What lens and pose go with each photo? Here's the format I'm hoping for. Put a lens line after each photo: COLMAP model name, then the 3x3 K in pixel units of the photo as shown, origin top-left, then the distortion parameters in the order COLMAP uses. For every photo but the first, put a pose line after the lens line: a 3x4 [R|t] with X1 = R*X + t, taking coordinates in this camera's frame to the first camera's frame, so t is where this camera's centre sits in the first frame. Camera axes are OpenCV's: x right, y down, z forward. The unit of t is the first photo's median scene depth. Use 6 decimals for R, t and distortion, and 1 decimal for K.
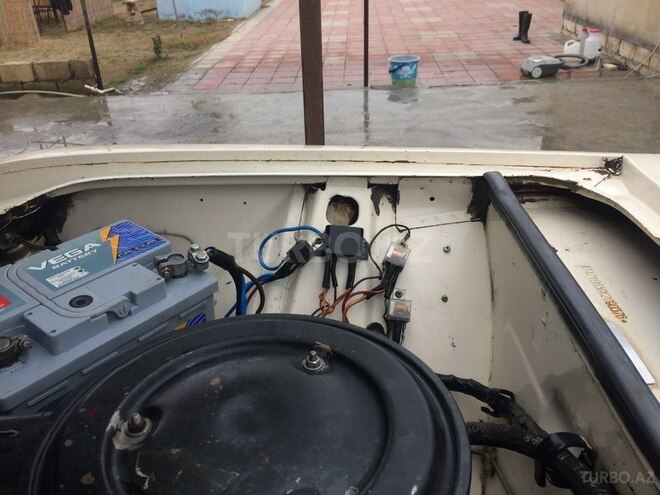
lens RADIAL K [[569.7, 0, 330.0], [0, 569.7, 247.5], [0, 0, 1]] dist [0.005913, -0.003363]
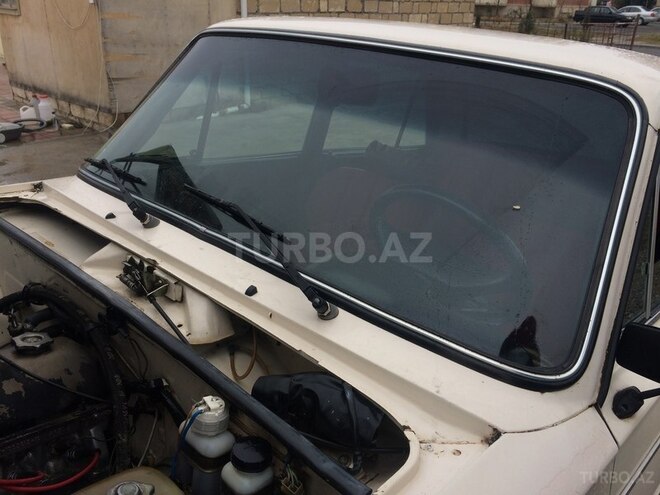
lens RADIAL K [[569.7, 0, 330.0], [0, 569.7, 247.5], [0, 0, 1]] dist [0.005913, -0.003363]
pose [[0.660640, -0.248739, 0.708296, -0.031968], [0.313980, 0.948575, 0.040265, 0.033029], [-0.681888, 0.195790, 0.704766, -0.116561]]
